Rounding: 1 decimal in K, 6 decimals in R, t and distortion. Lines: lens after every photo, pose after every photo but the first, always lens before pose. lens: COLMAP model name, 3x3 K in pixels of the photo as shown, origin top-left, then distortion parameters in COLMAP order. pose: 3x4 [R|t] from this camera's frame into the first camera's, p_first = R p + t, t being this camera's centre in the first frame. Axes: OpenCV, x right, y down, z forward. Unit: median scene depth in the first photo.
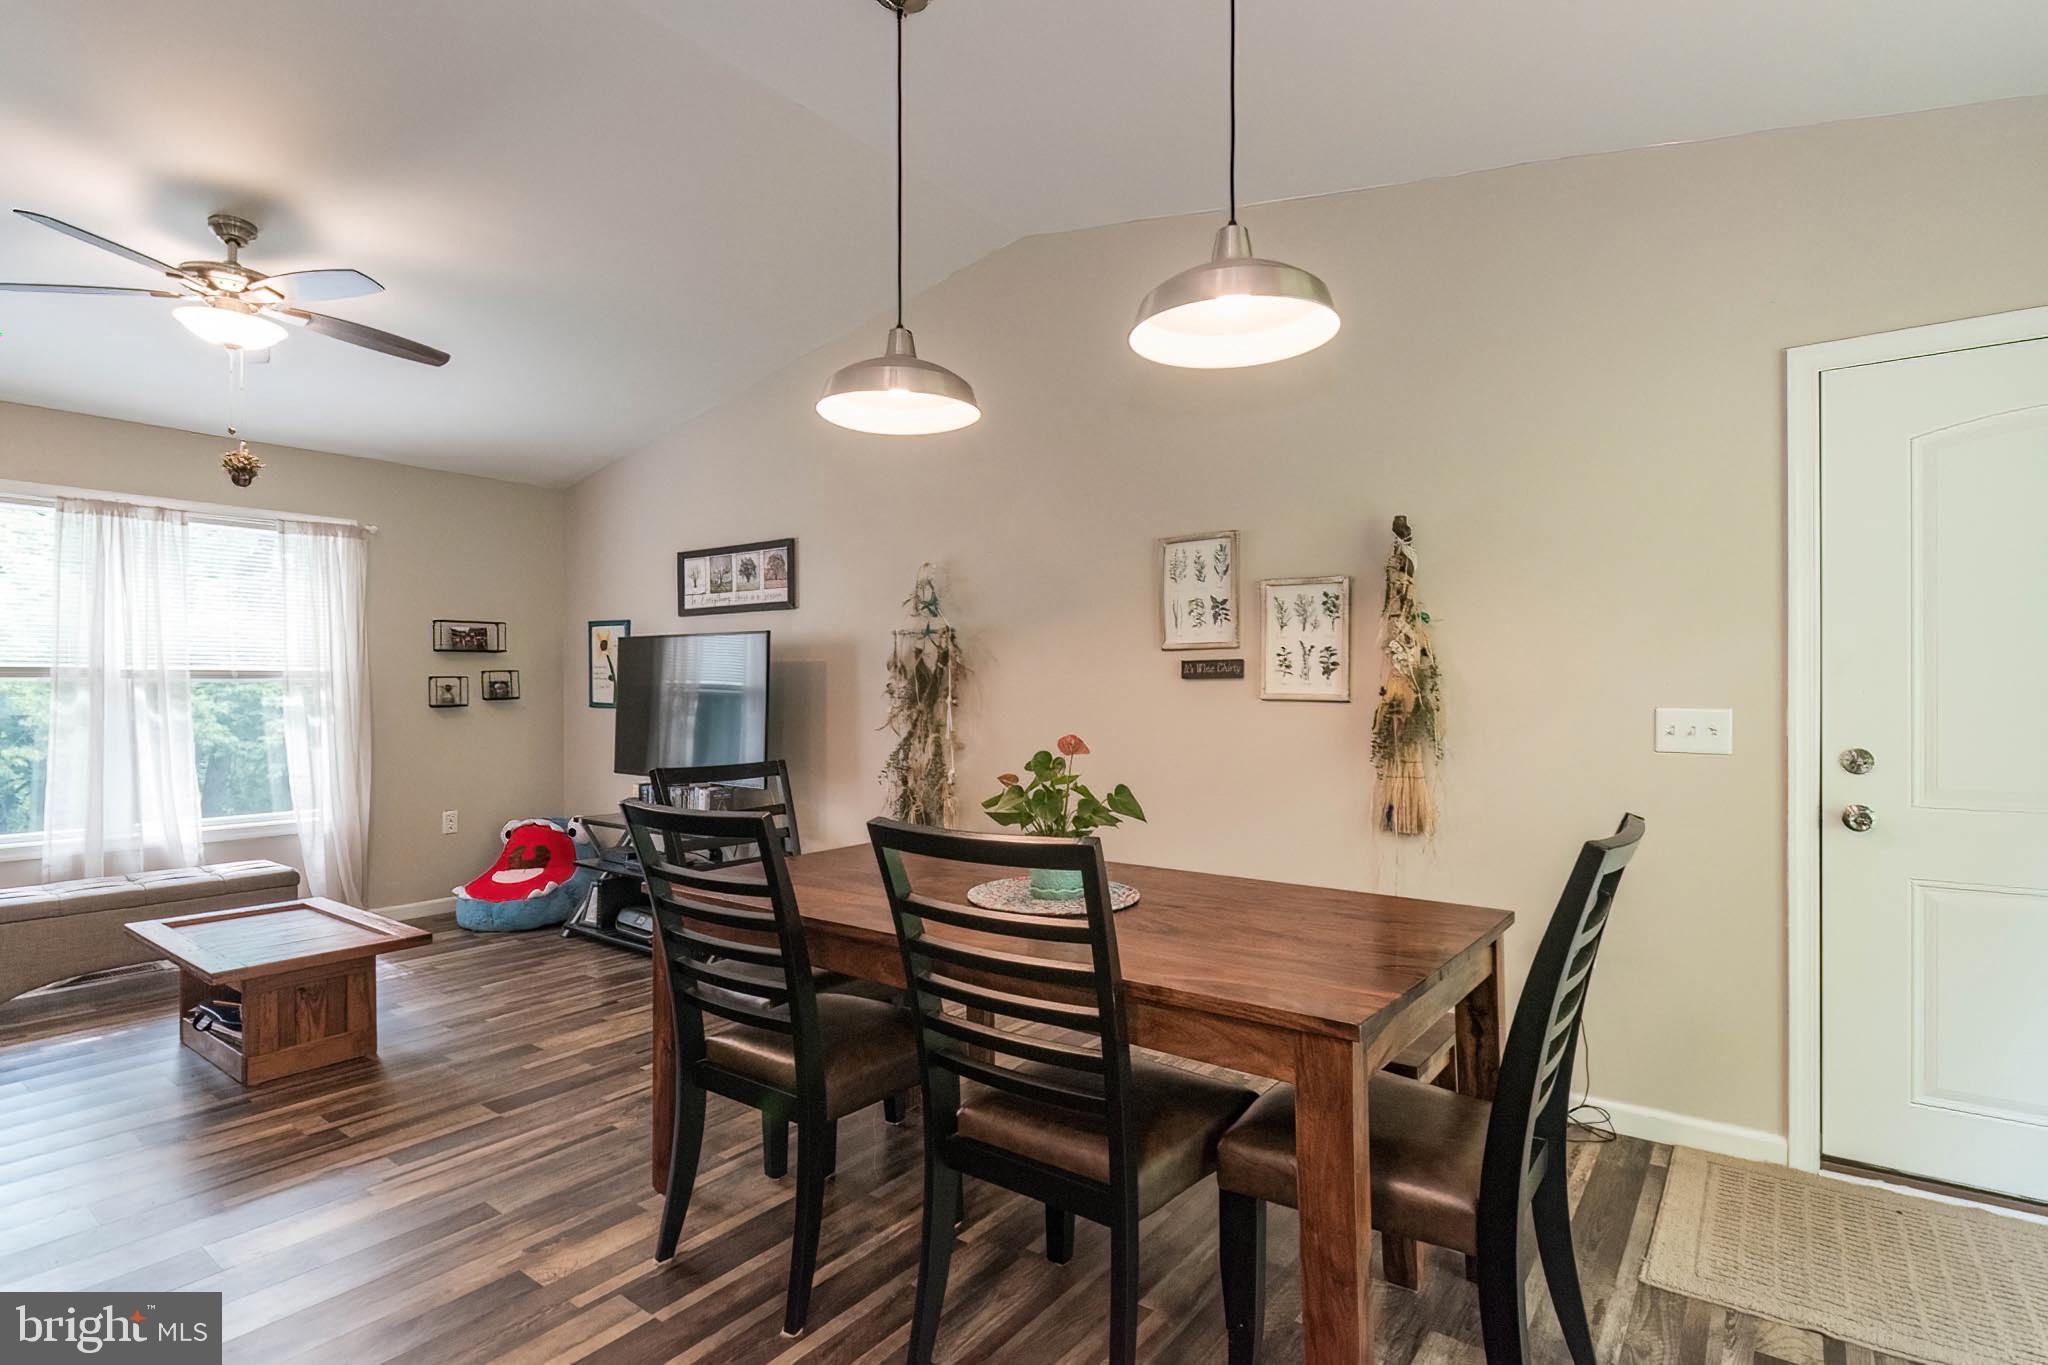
lens RADIAL K [[1001.7, 0, 1012.9], [0, 1001.7, 694.6], [0, 0, 1]] dist [0.002291, -0.000105]
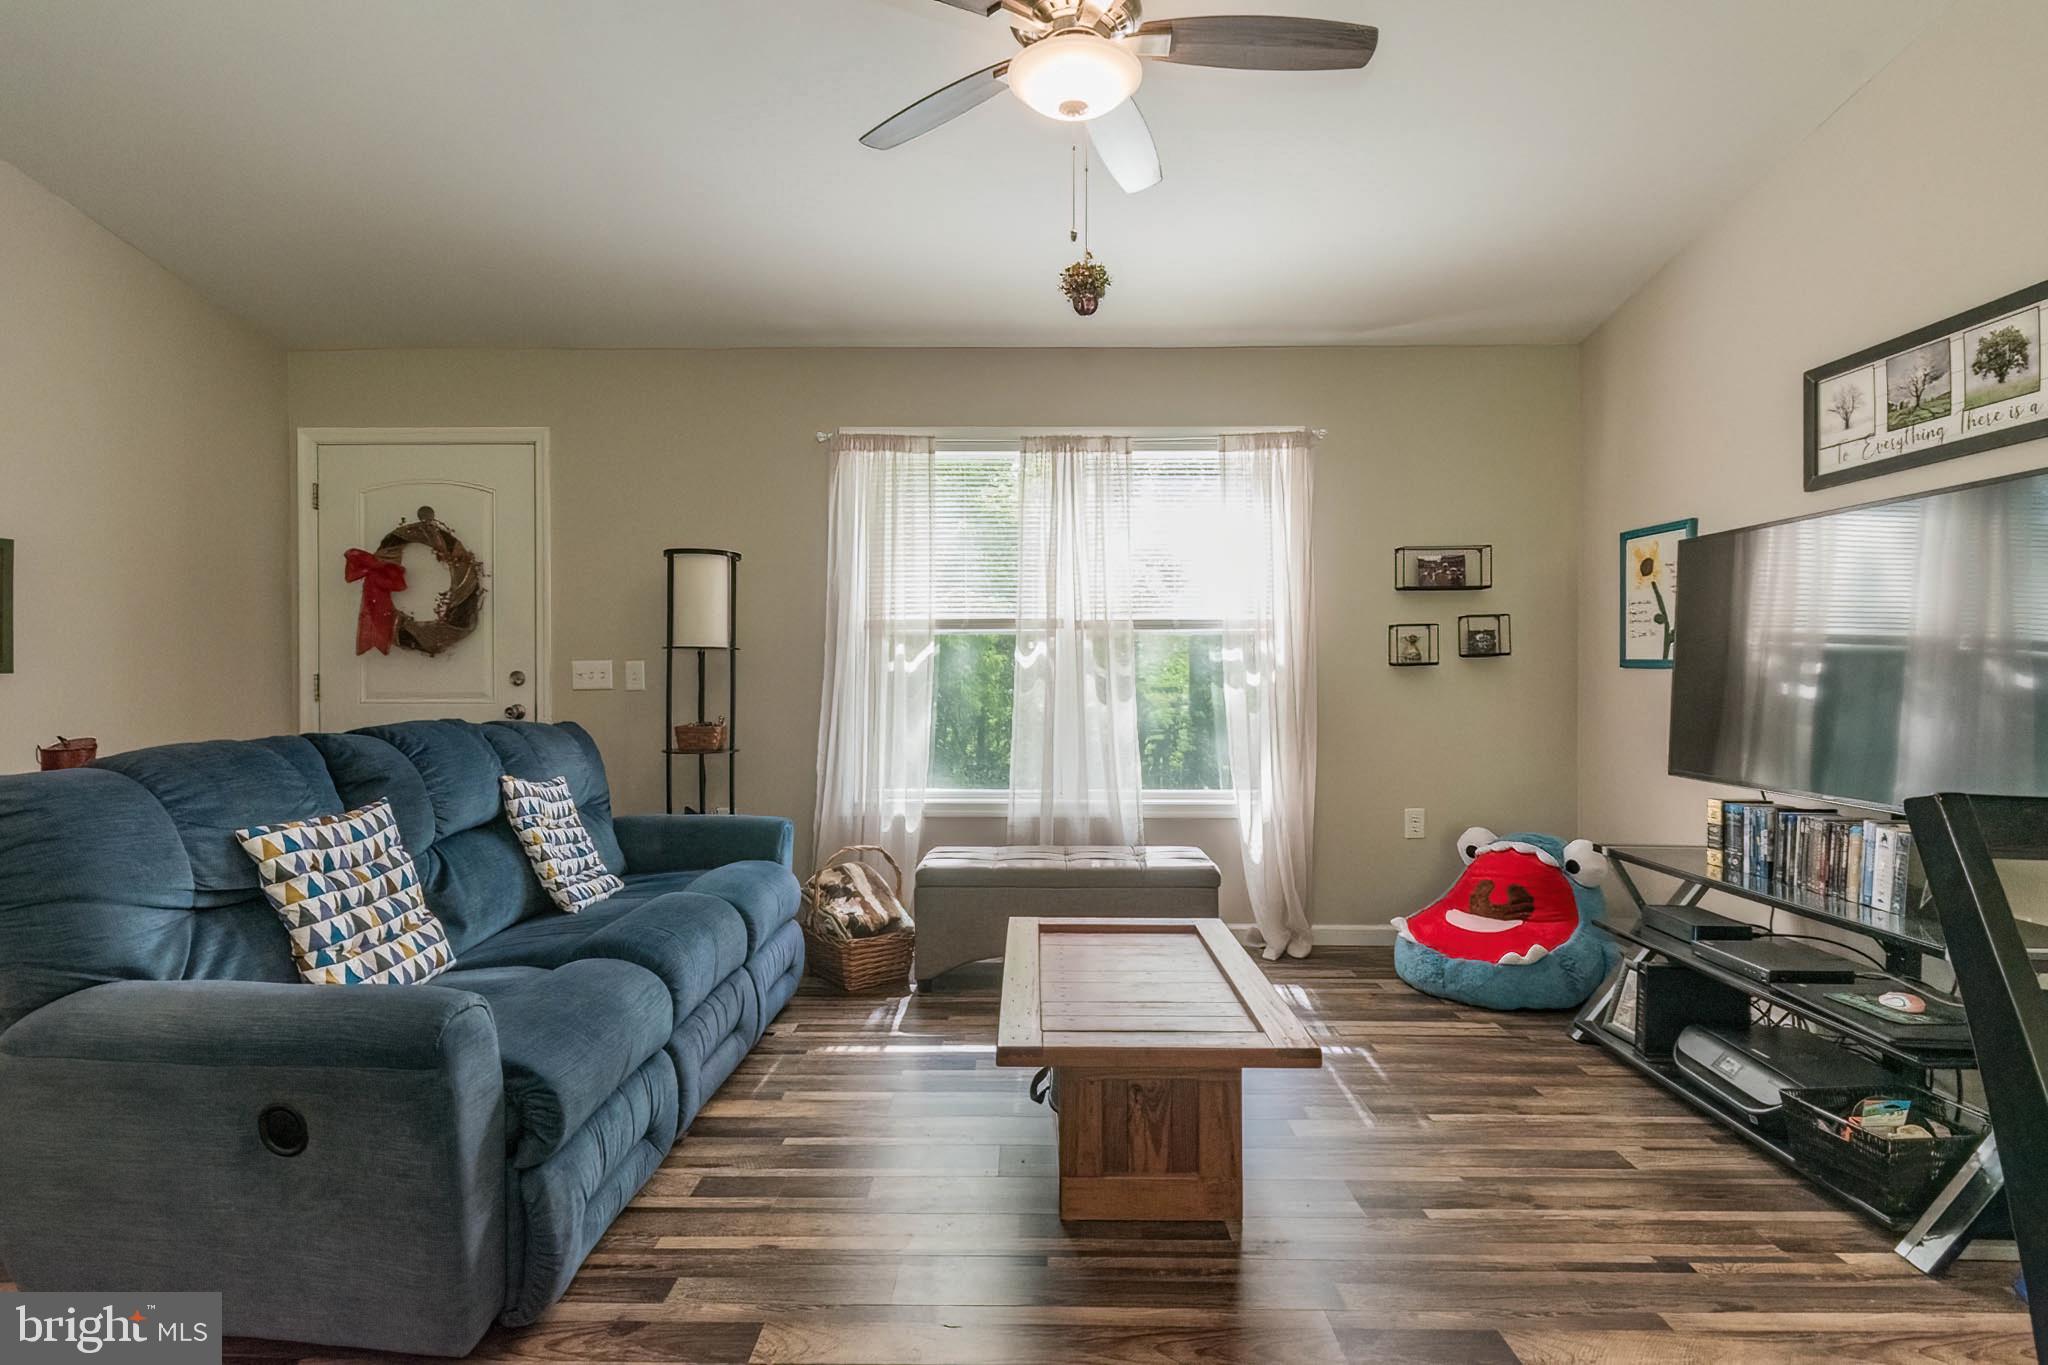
lens RADIAL K [[998.0, 0, 1018.6], [0, 998.0, 687.3], [0, 0, 1]] dist [0.010395, -0.009819]
pose [[0.597279, 0.010680, -0.801963, -0.191202], [-0.005891, 0.999943, 0.008929, 0.029433], [0.802012, -0.000608, 0.597307, 0.425163]]
